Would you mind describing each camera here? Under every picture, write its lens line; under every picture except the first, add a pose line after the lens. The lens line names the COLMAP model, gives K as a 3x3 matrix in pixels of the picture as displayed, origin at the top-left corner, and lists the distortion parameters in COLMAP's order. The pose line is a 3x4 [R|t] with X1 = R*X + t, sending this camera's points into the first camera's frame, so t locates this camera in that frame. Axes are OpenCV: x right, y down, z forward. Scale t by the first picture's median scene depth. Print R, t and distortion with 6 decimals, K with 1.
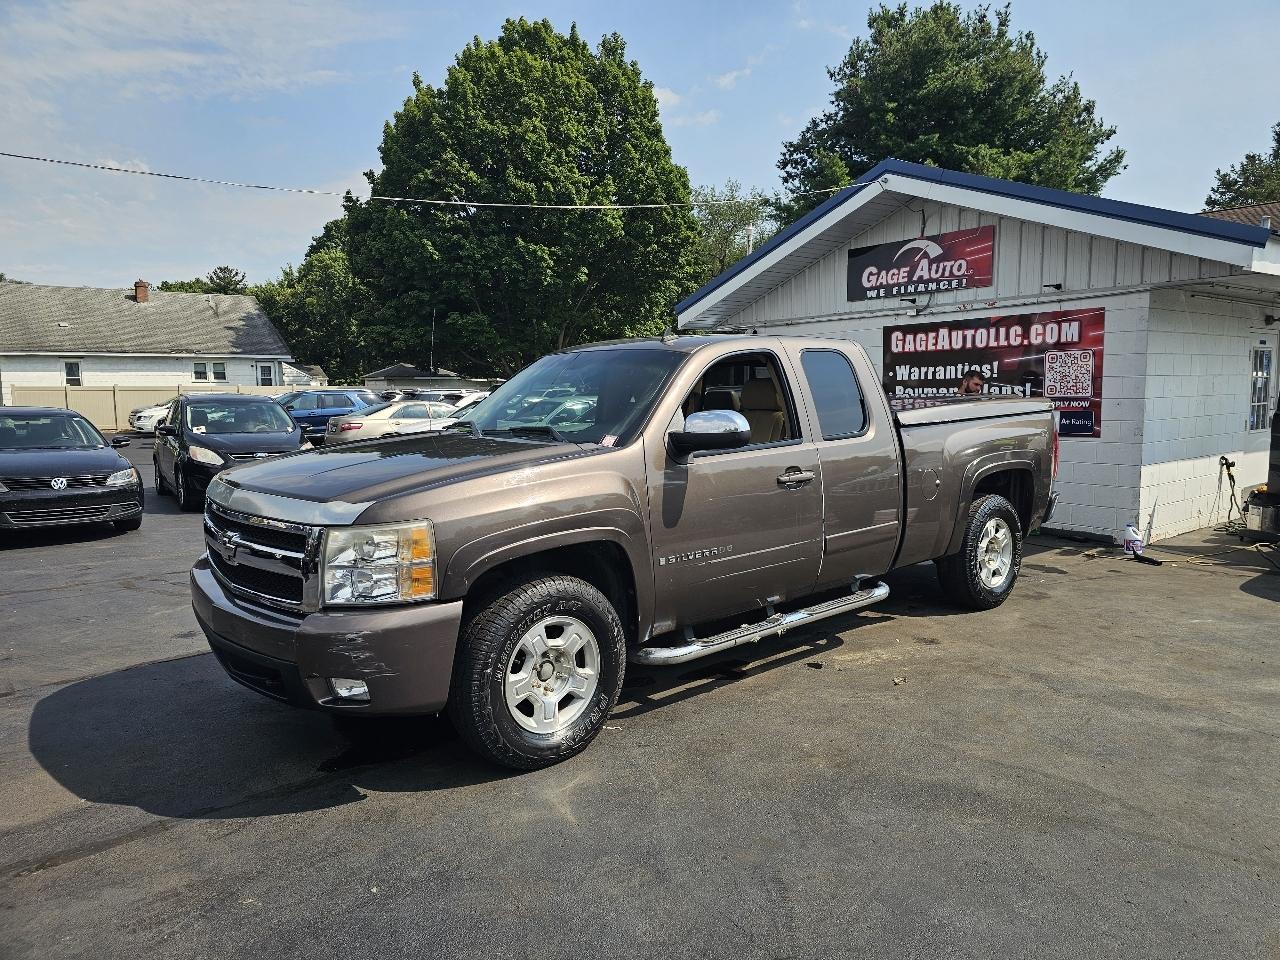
lens RADIAL K [[852.2, 0, 642.9], [0, 852.2, 479.2], [0, 0, 1]] dist [0.052532, -0.044006]
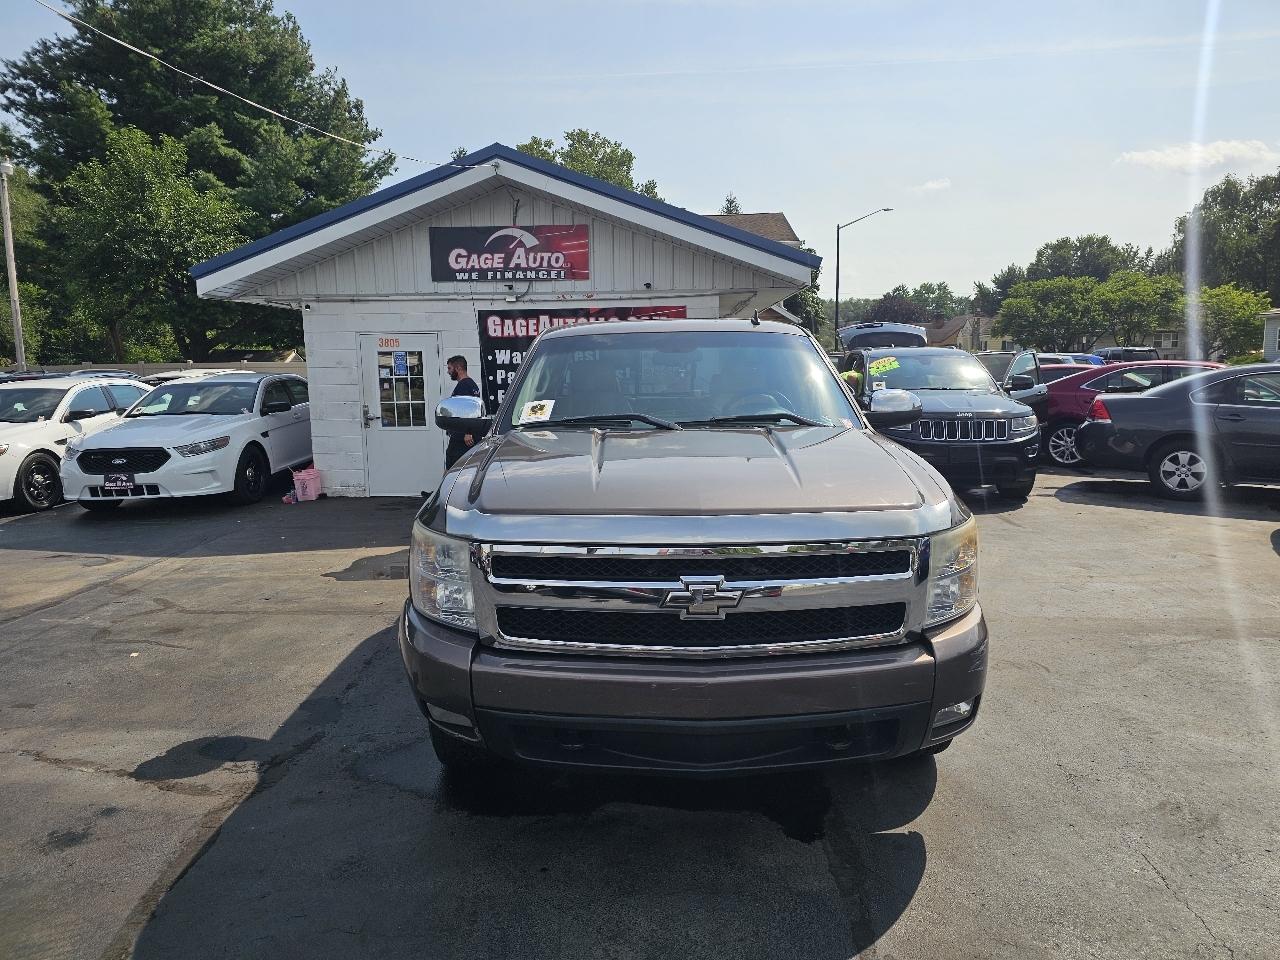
lens RADIAL K [[852.2, 0, 644.1], [0, 852.2, 478.6], [0, 0, 1]] dist [0.052532, -0.044006]
pose [[0.649217, -0.102718, 0.753636, -0.372646], [0.088497, 0.994311, 0.059286, -0.024086], [-0.755438, 0.028205, 0.654613, 0.202819]]
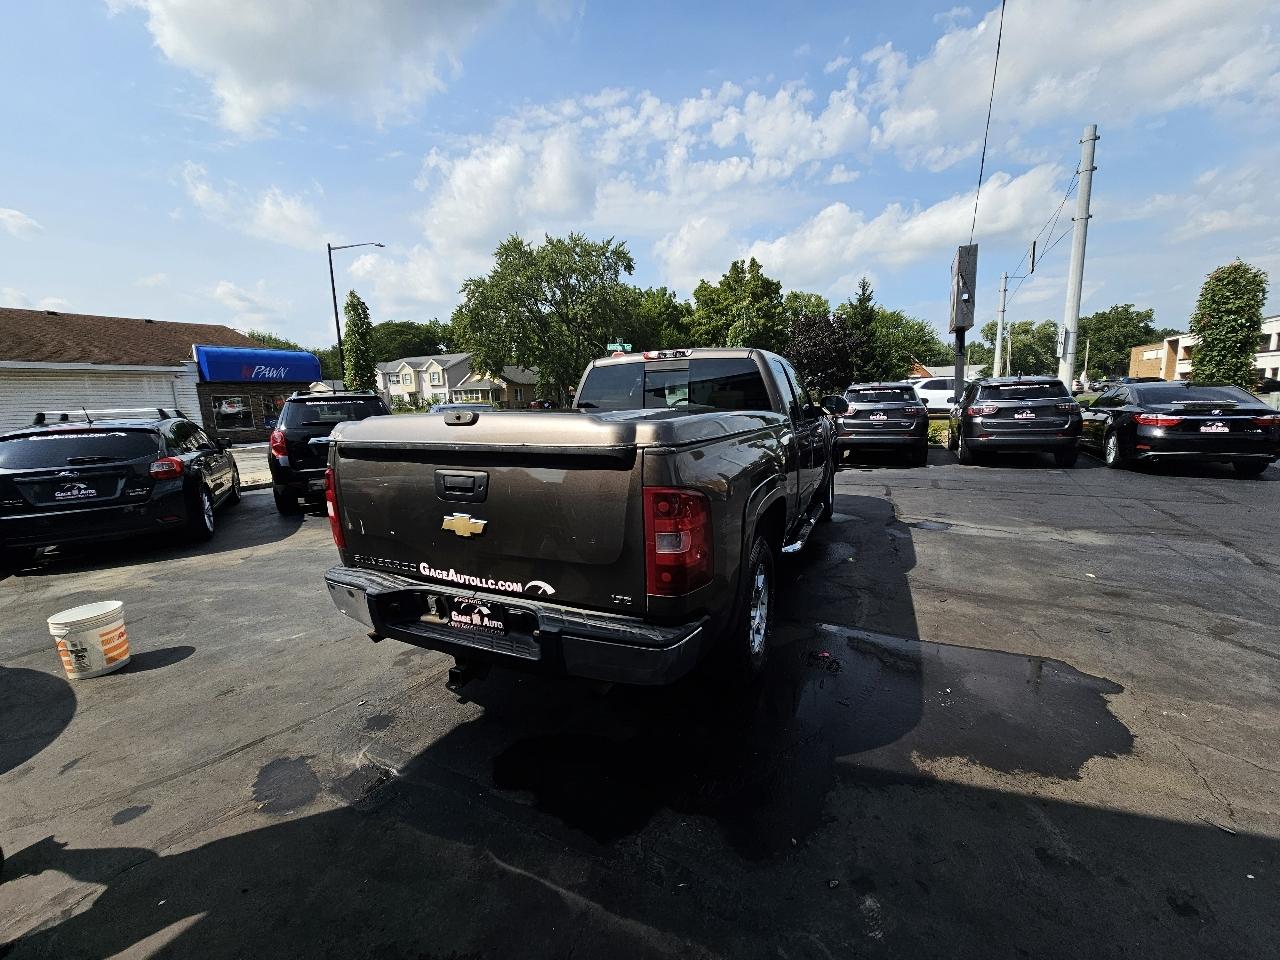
lens RADIAL K [[519.1, 0, 641.0], [0, 519.1, 480.5], [0, 0, 1]] dist [0.001039, -0.001226]
pose [[-0.911975, 0.105555, -0.396435, 0.275981], [-0.002425, 0.964929, 0.262501, -0.100606], [0.410240, 0.240356, -0.879734, 0.939902]]
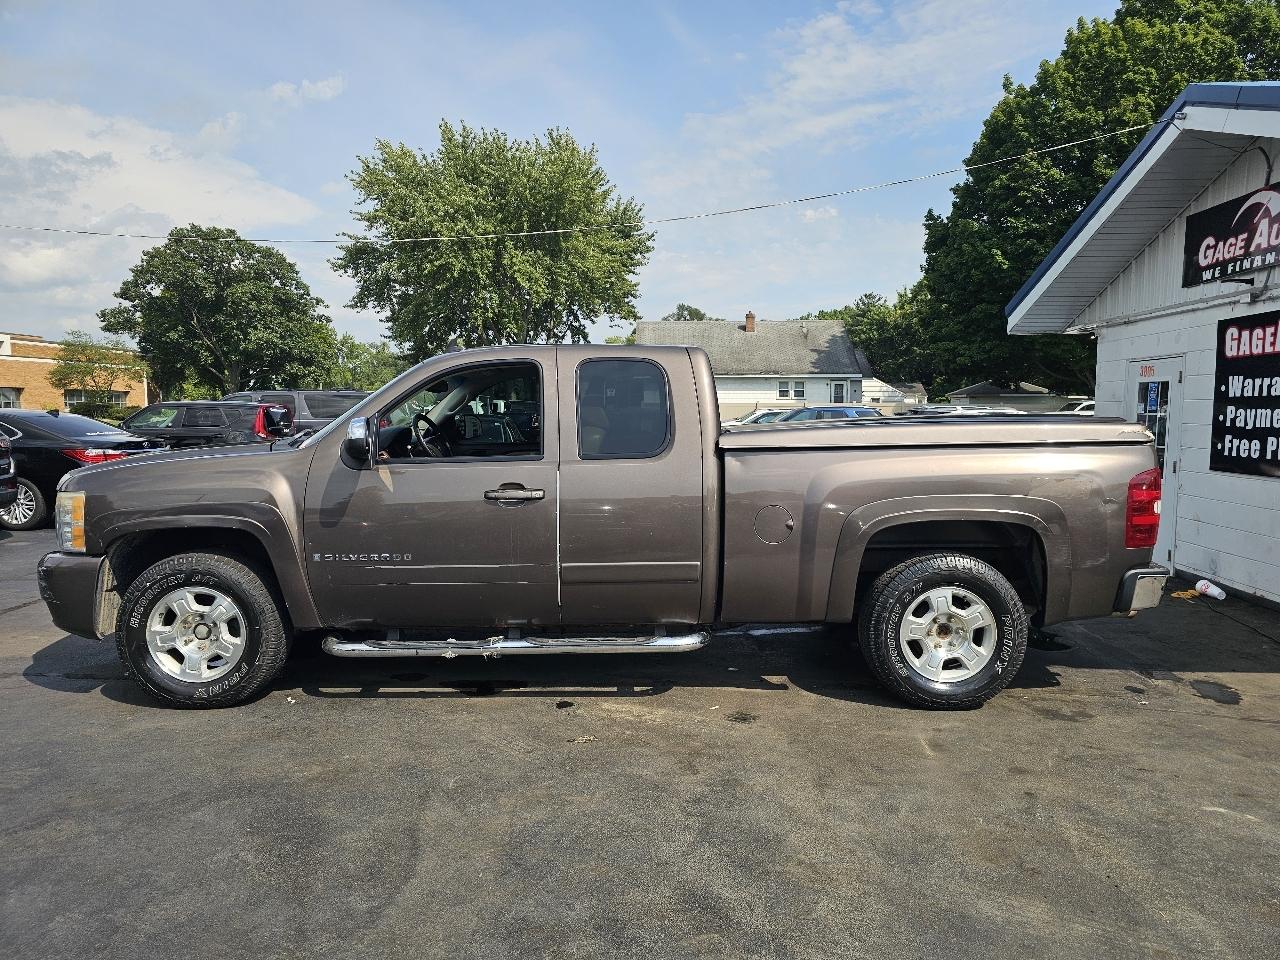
lens RADIAL K [[855.0, 0, 652.7], [0, 855.0, 483.1], [0, 0, 1]] dist [0.053485, -0.044666]
pose [[0.759821, 0.071105, -0.646232, 0.401174], [-0.081656, 0.996567, 0.013644, -0.017878], [0.644984, 0.042402, 0.763019, 0.167839]]
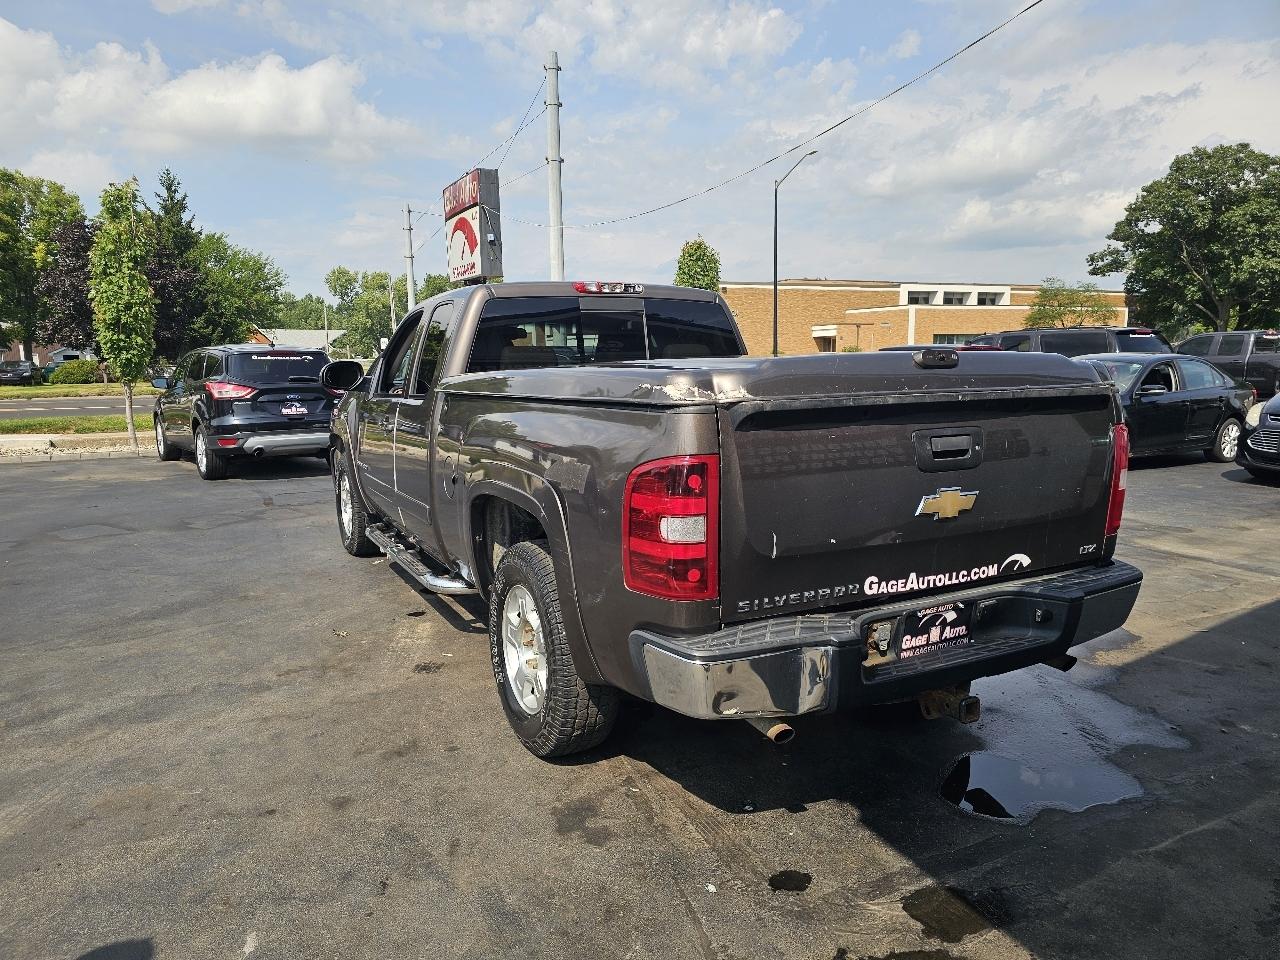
lens RADIAL K [[855.0, 0, 628.6], [0, 855.0, 486.7], [0, 0, 1]] dist [0.053485, -0.044666]
pose [[-0.231157, 0.162424, -0.959263, 0.530743], [-0.087983, 0.978436, 0.186872, -0.071988], [0.968930, 0.127596, -0.211882, 0.688639]]
